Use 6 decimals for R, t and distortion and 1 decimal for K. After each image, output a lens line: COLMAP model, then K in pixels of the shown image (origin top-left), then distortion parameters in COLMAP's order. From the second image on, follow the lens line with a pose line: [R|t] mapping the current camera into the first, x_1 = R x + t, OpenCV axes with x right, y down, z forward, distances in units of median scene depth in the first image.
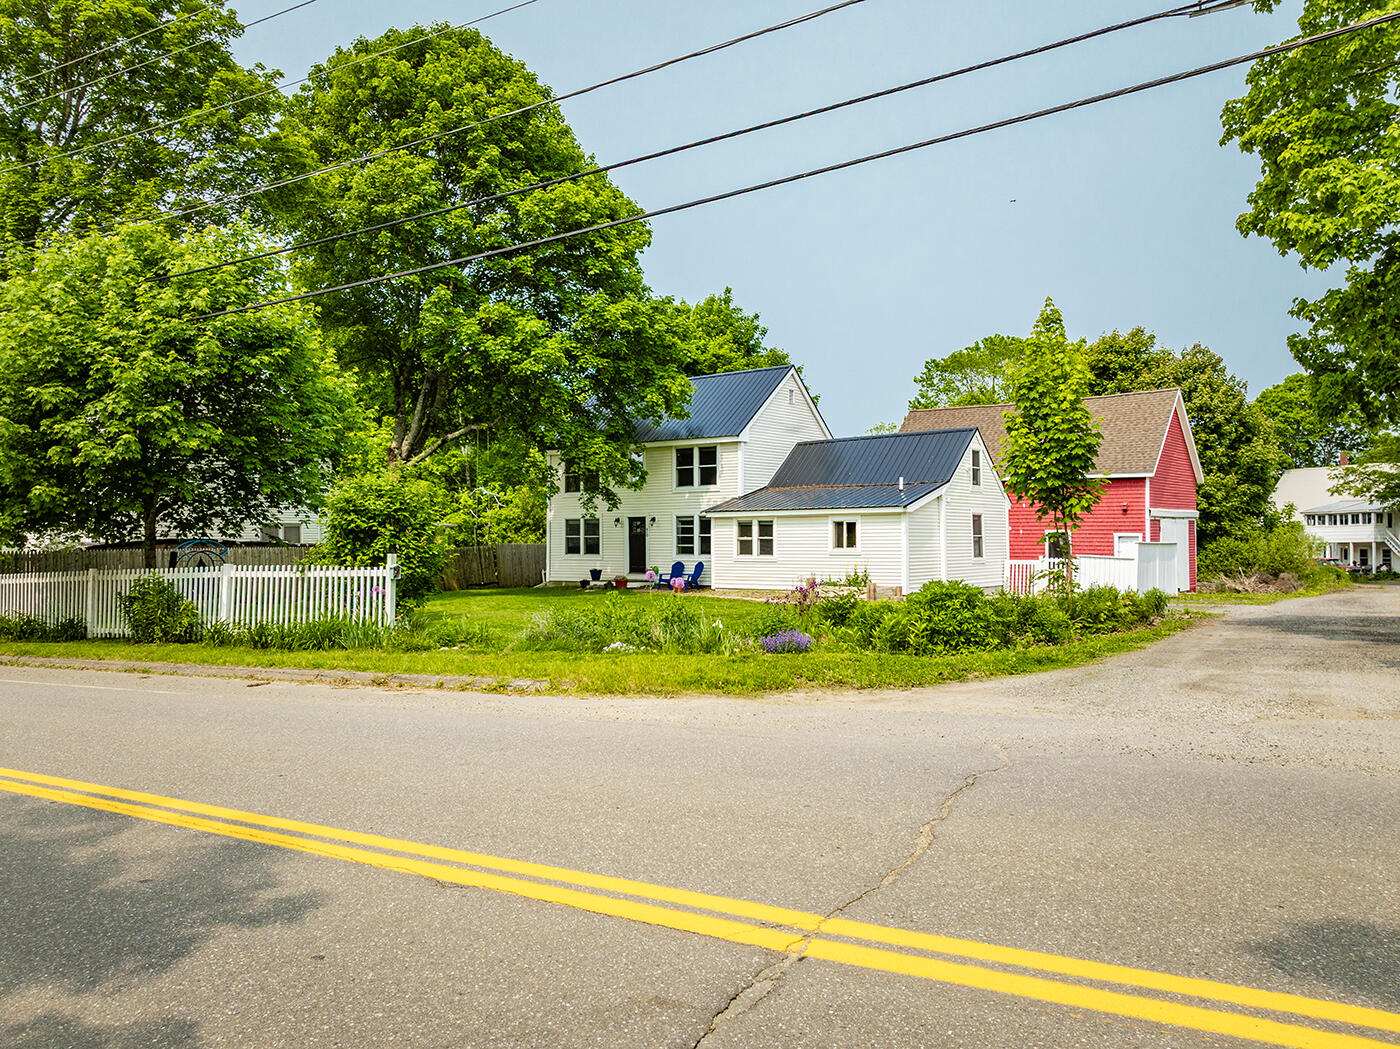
lens RADIAL K [[985.9, 0, 629.5], [0, 985.9, 528.3], [0, 0, 1]] dist [-0.033356, -0.001178]
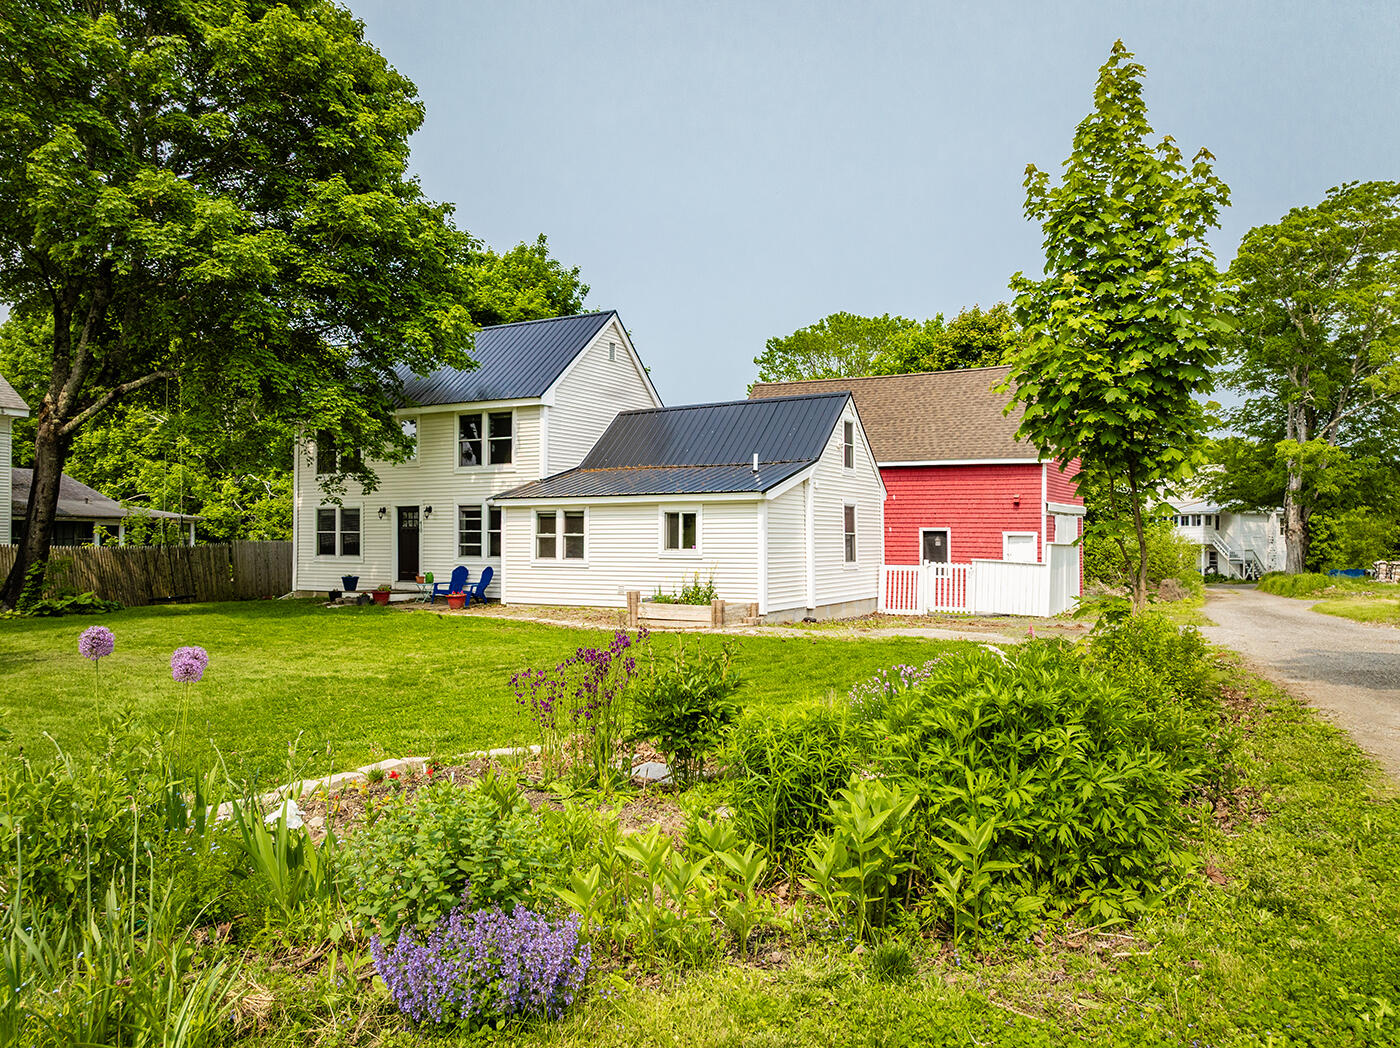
lens RADIAL K [[985.9, 0, 629.5], [0, 985.9, 527.8], [0, 0, 1]] dist [-0.033356, -0.001178]
pose [[0.985559, 0.007377, 0.169174, 0.050319], [-0.007498, 0.999972, 0.000073, 0.003859], [-0.169169, -0.001340, 0.985586, 0.248401]]
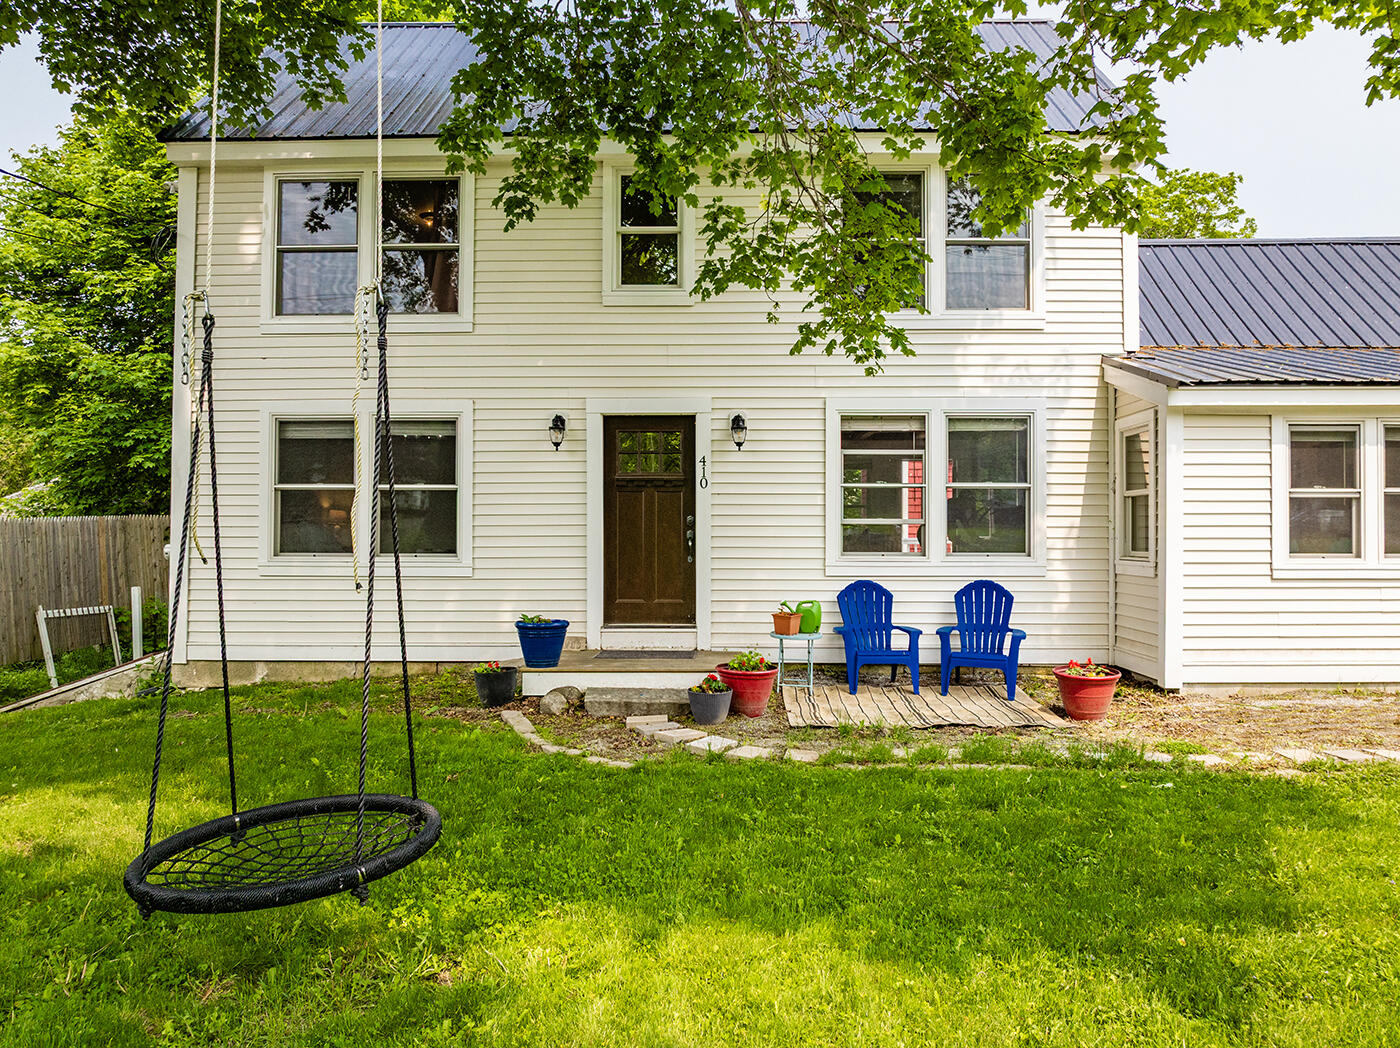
lens RADIAL K [[985.9, 0, 629.5], [0, 985.9, 527.8], [0, 0, 1]] dist [-0.033356, -0.001178]
pose [[0.776609, 0.009716, 0.629907, -0.177020], [-0.013109, 0.999914, 0.000740, 0.020544], [-0.629846, -0.008832, 0.776670, 0.850723]]
